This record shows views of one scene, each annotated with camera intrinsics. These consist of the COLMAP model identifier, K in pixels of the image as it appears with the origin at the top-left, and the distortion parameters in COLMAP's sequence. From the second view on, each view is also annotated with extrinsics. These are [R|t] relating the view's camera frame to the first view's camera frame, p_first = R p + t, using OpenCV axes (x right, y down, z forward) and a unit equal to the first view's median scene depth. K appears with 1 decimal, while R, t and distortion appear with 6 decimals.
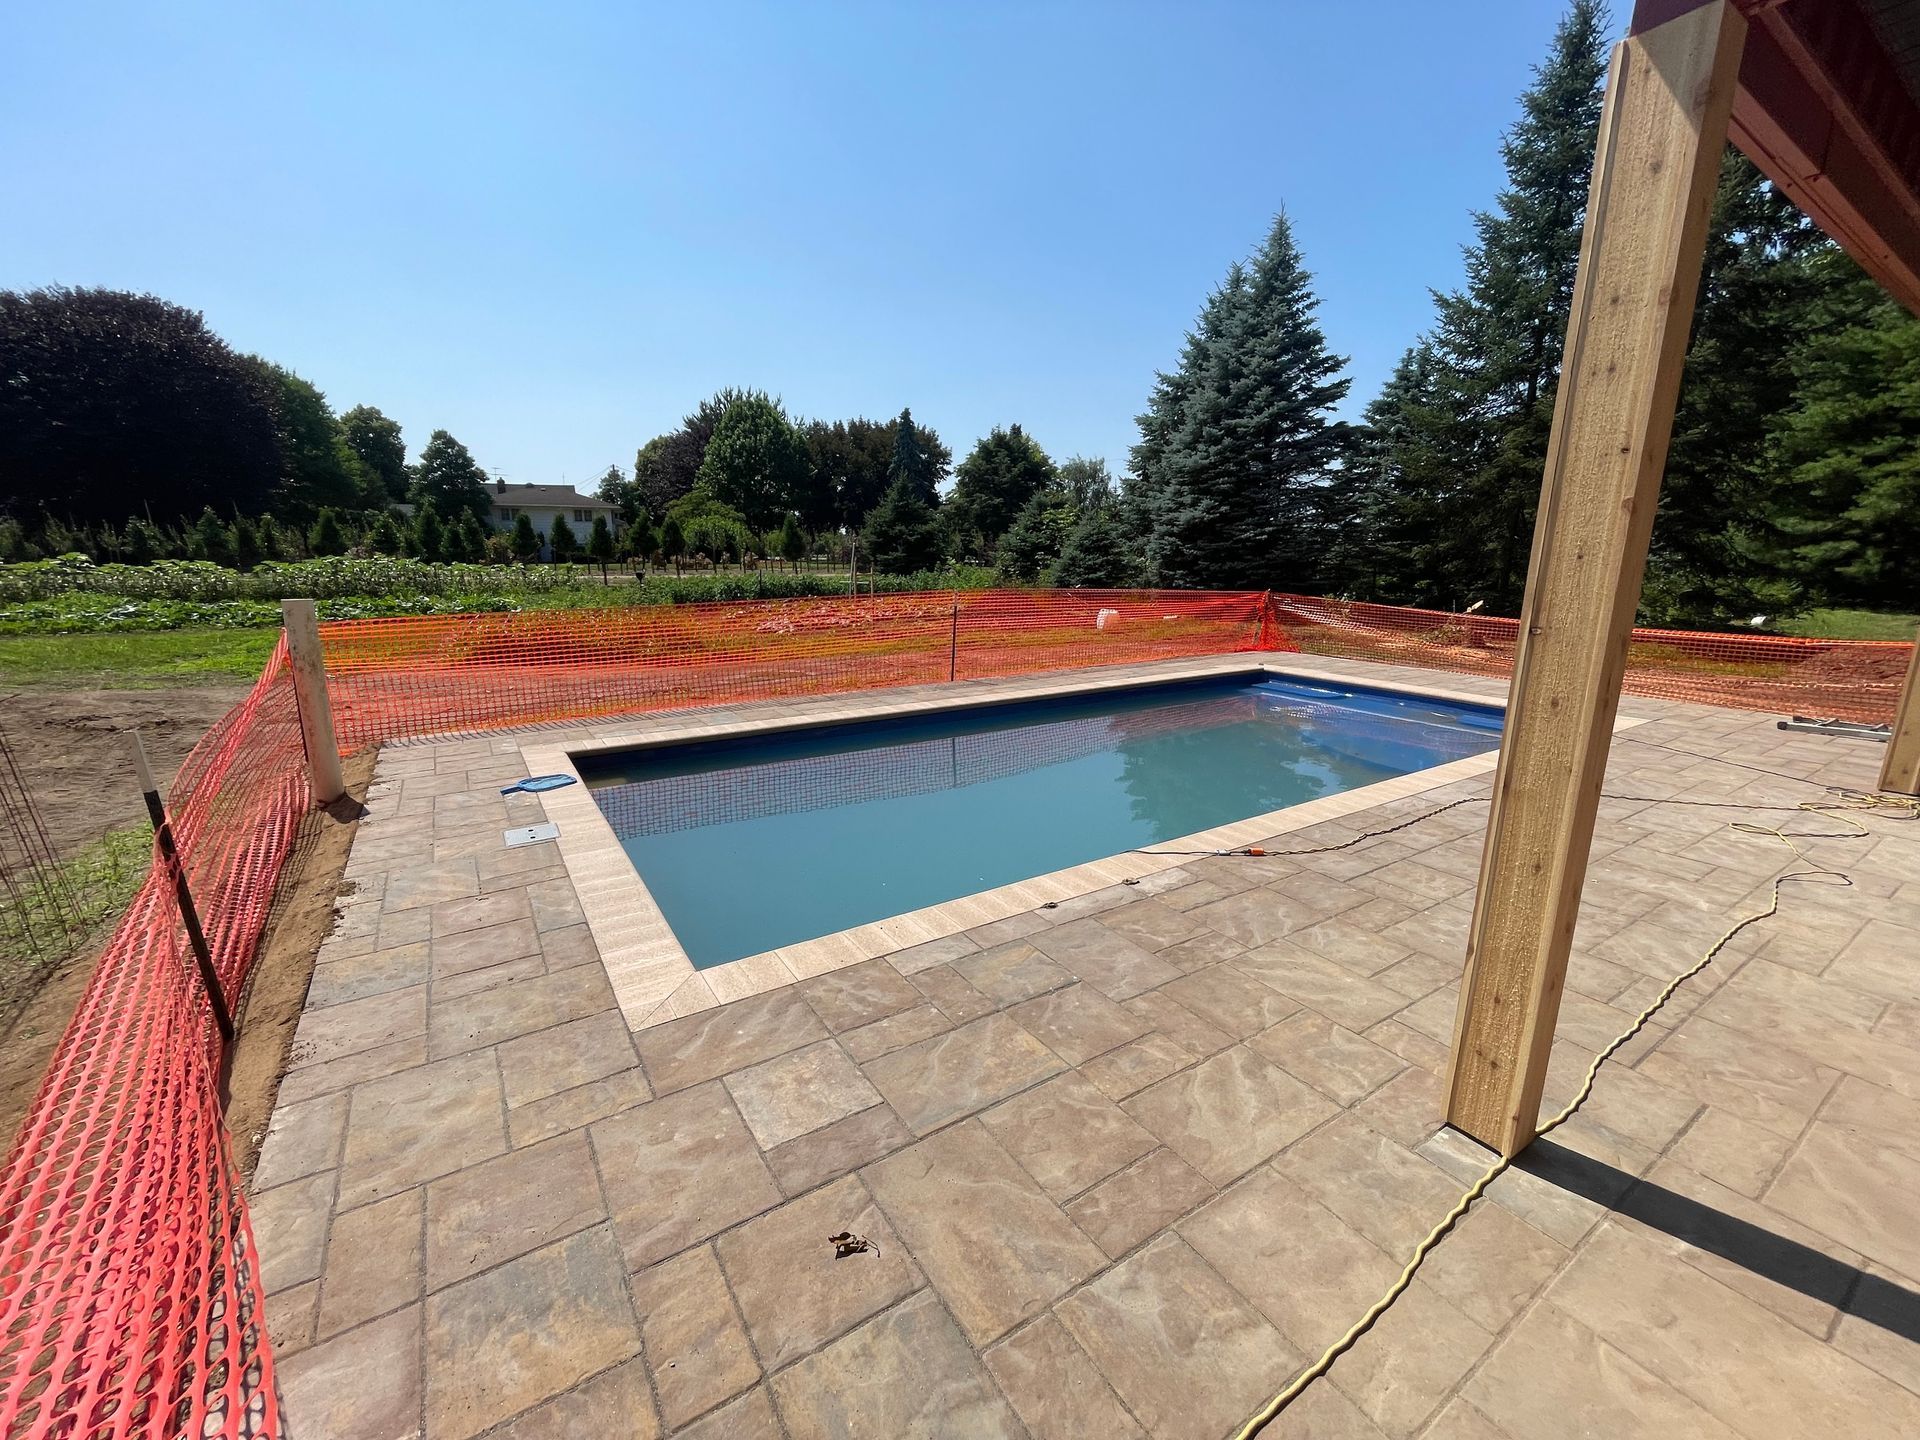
lens RADIAL K [[784.3, 0, 959.1], [0, 784.3, 721.0], [0, 0, 1]] dist [-0.002818, 0.000160]
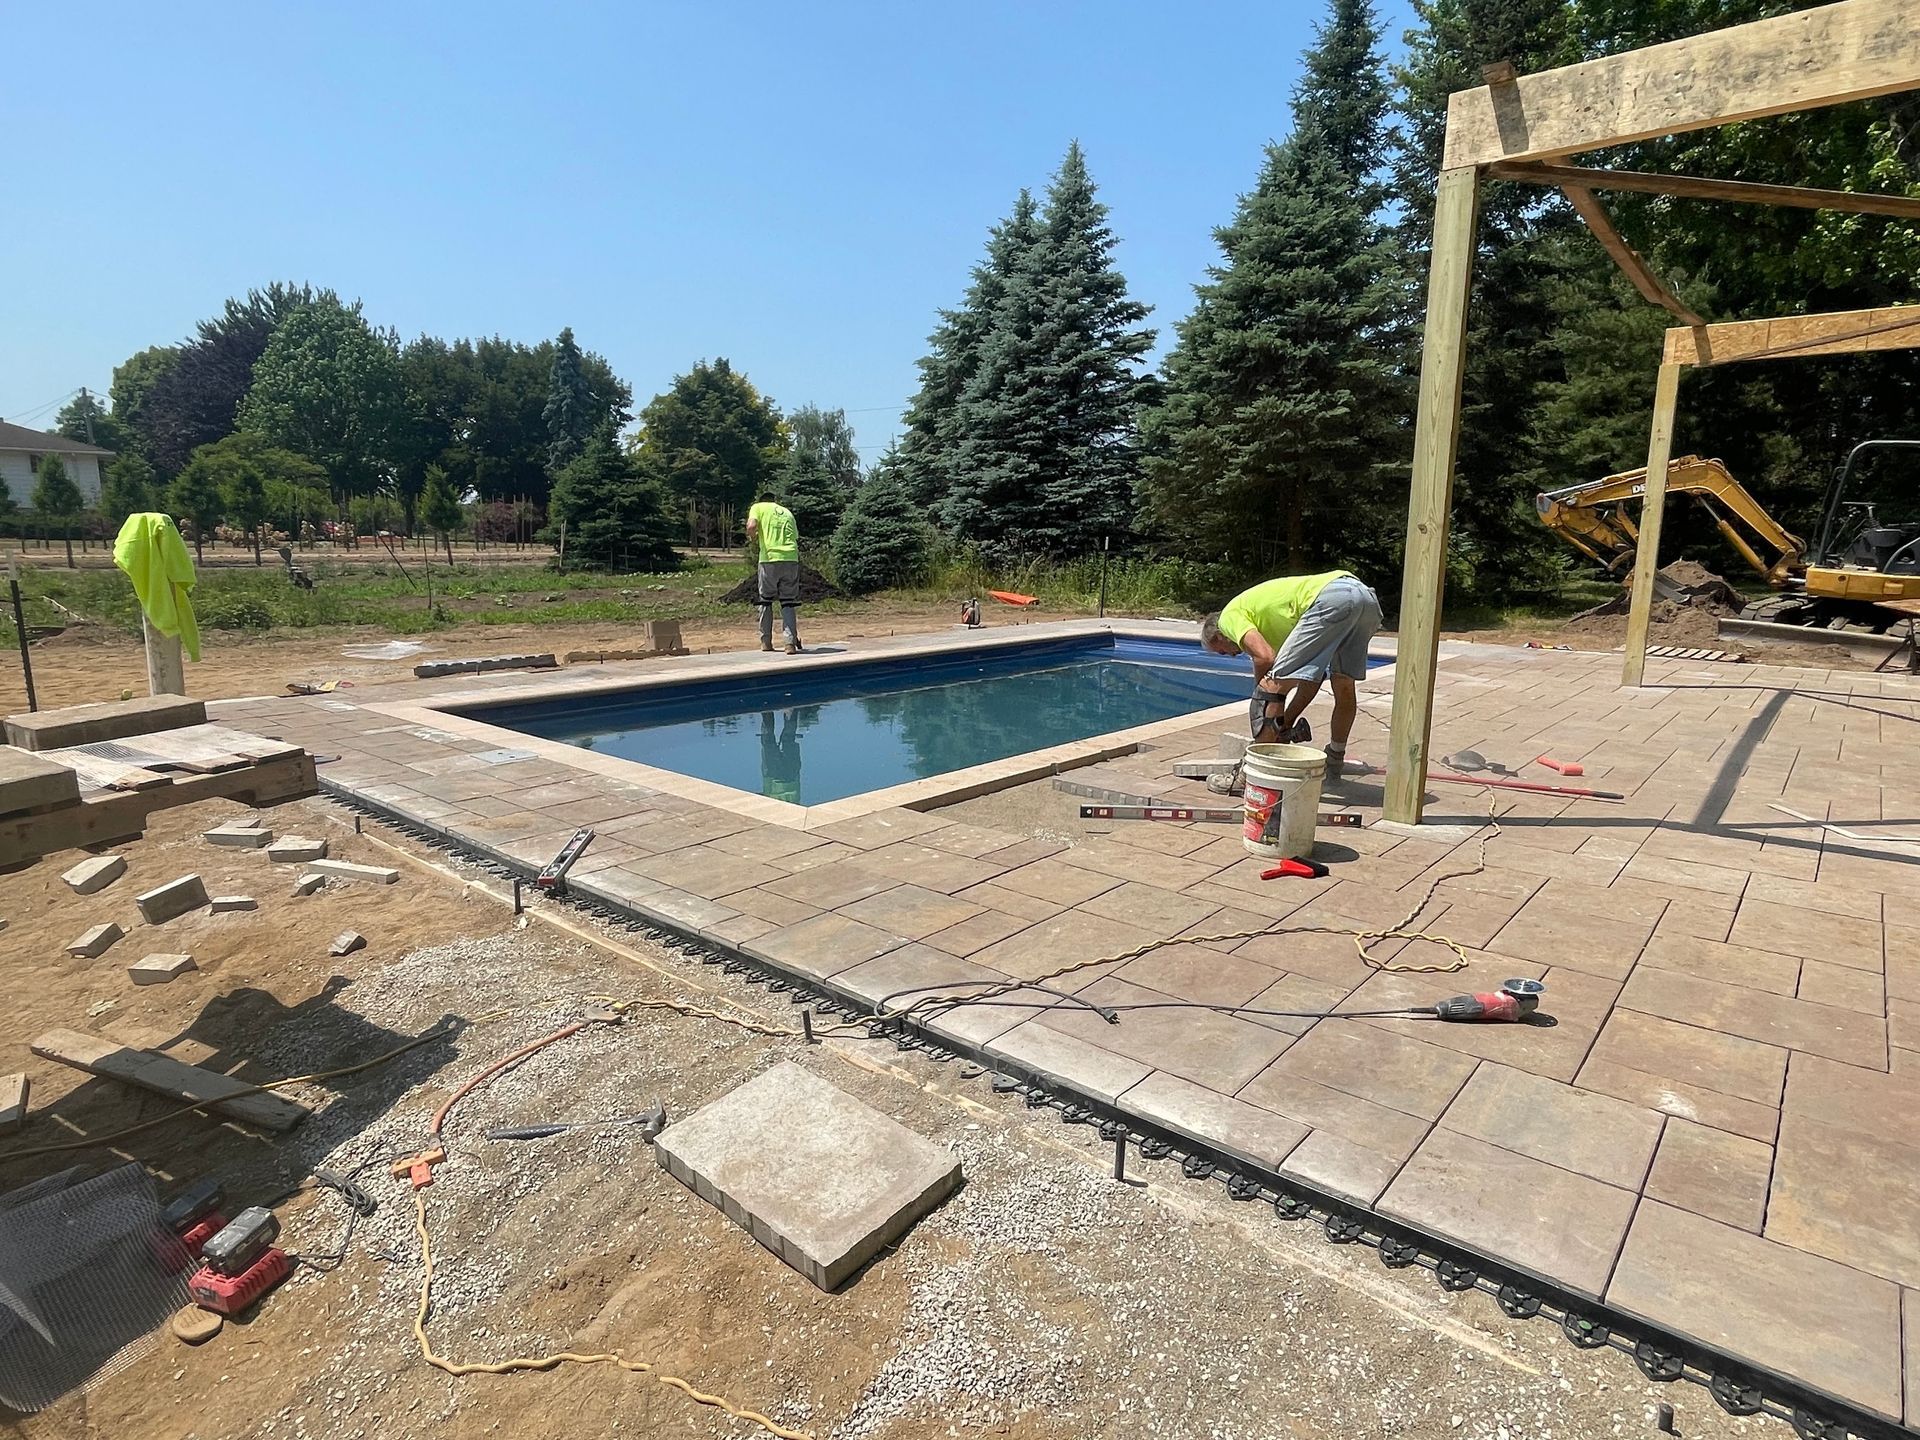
lens RADIAL K [[1079.6, 0, 946.9], [0, 1079.6, 720.9], [0, 0, 1]] dist [-0.002274, -0.000410]
pose [[0.959104, -0.041112, 0.280052, -0.093702], [0.052419, 0.998080, -0.032999, 0.040911], [-0.278158, 0.046329, 0.959417, -0.100370]]
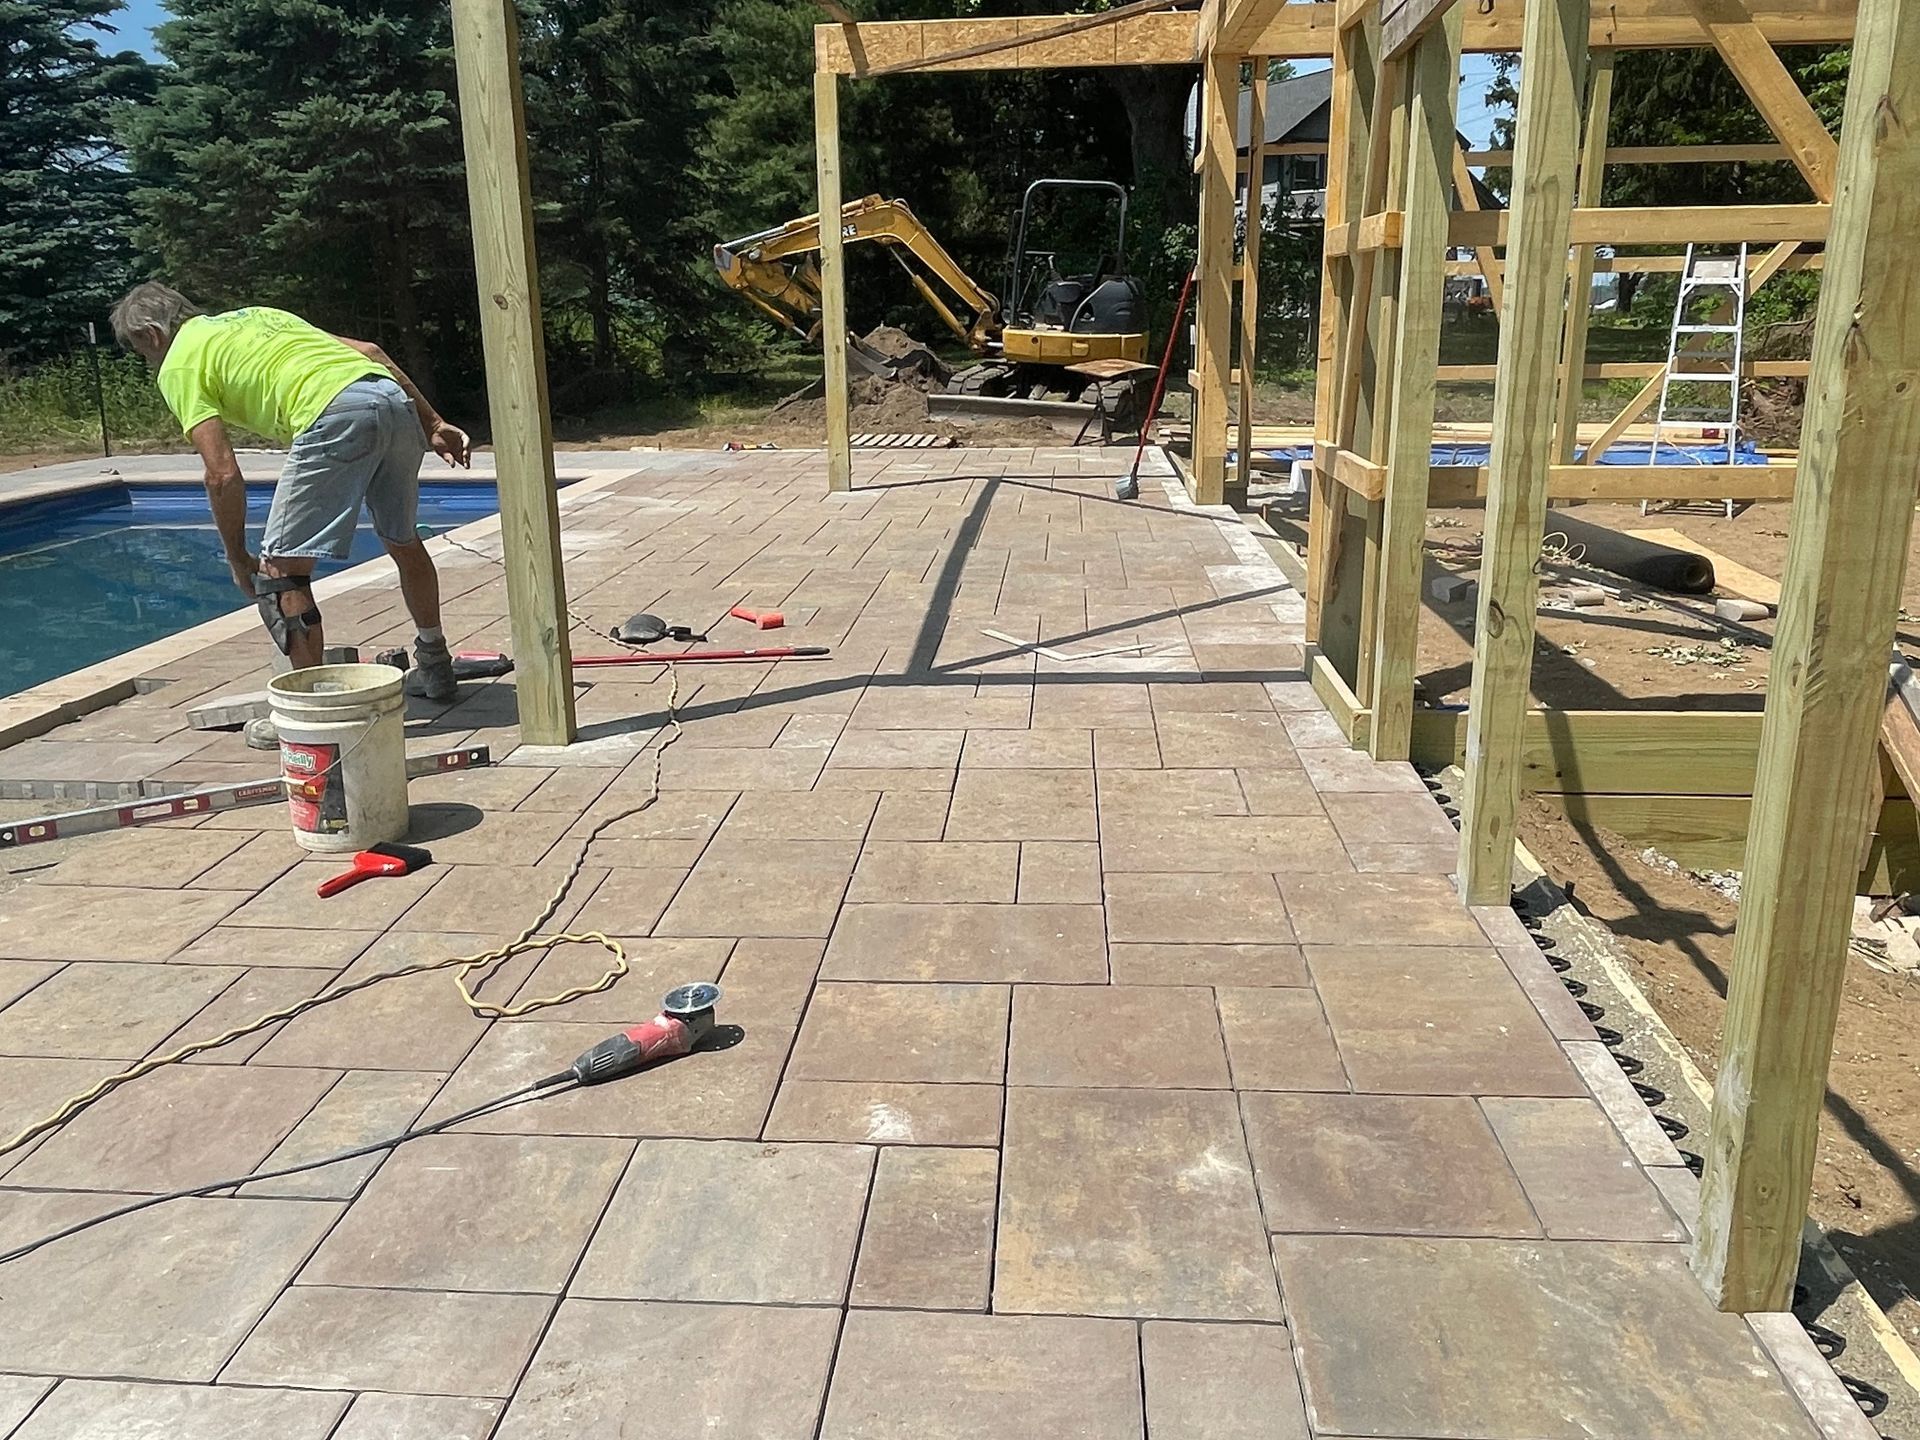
lens RADIAL K [[1487.7, 0, 950.8], [0, 1487.7, 718.0], [0, 0, 1]] dist [0.000632, -0.006092]
pose [[0.608532, -0.229333, 0.759668, -0.062746], [0.189956, 0.971594, 0.141146, 0.036745], [-0.770458, 0.058412, 0.634809, -0.086233]]
